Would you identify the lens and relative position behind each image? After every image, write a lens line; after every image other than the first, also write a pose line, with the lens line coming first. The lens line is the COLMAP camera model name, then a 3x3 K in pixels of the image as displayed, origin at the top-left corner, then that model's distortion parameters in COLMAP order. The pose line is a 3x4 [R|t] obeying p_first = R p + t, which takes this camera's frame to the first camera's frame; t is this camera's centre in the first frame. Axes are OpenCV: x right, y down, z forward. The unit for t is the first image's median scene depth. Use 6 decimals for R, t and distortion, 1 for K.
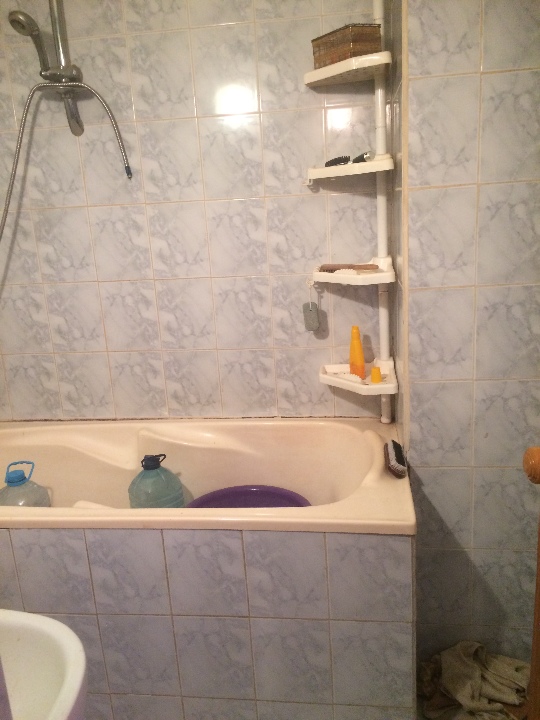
lens RADIAL K [[611.7, 0, 268.6], [0, 611.7, 362.2], [0, 0, 1]] dist [0.075639, -0.093522]
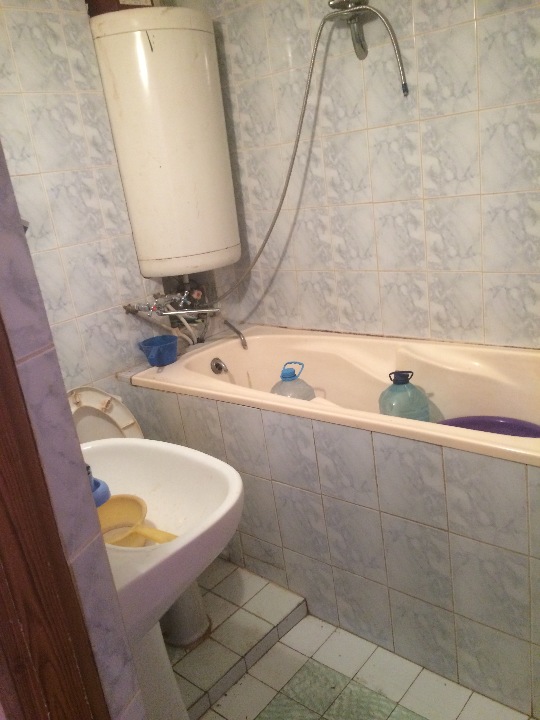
lens RADIAL K [[611.7, 0, 268.5], [0, 611.7, 360.0], [0, 0, 1]] dist [0.075639, -0.093522]
pose [[0.836178, 0.115765, -0.536102, 0.175853], [-0.060142, 0.990929, 0.120175, 0.020515], [0.545151, -0.068246, 0.835555, 0.004517]]
